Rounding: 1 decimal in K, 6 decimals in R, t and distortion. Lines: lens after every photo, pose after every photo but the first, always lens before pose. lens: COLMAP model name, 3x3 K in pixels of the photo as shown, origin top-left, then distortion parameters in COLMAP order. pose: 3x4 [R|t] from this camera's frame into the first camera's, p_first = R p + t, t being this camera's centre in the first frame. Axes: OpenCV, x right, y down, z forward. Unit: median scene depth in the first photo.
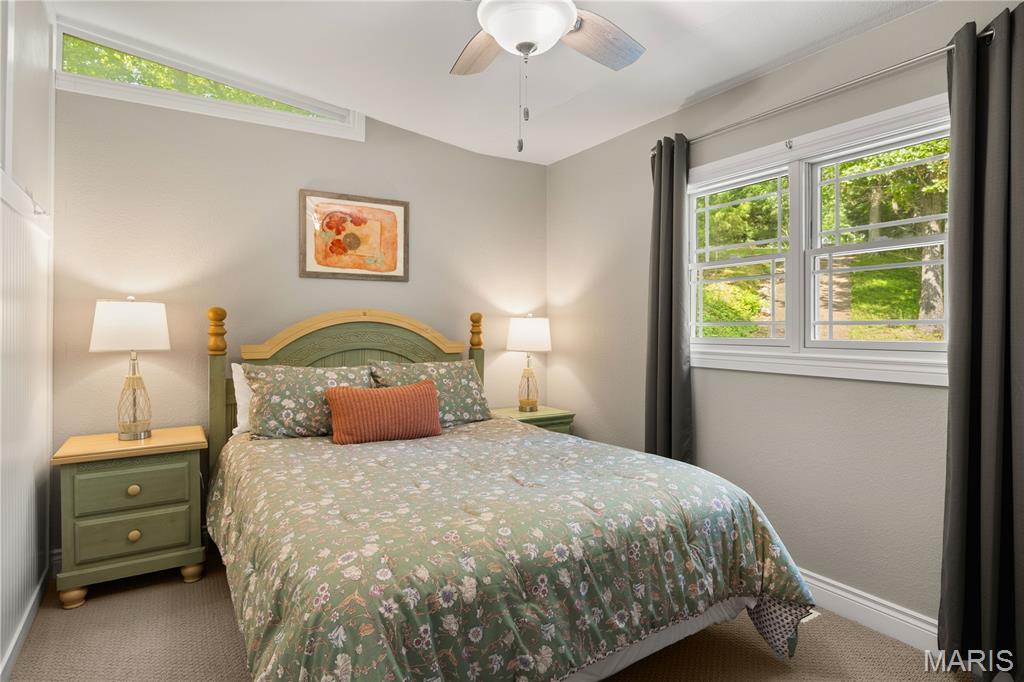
lens RADIAL K [[554.3, 0, 514.2], [0, 554.3, 334.3], [0, 0, 1]] dist [0.002043, -0.001820]
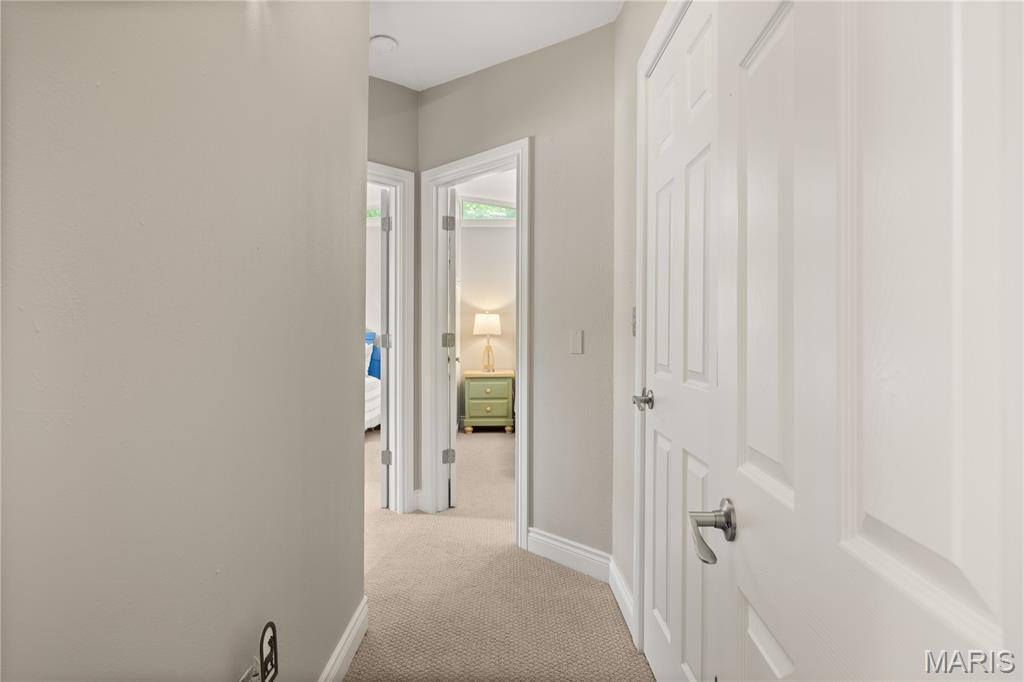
lens RADIAL K [[554.3, 0, 512.0], [0, 554.3, 338.0], [0, 0, 1]] dist [0.002043, -0.001820]
pose [[0.848125, 0.005847, -0.529763, 0.688974], [0.000168, 0.999936, 0.011306, 0.019119], [0.529796, -0.009678, 0.848070, -1.004787]]
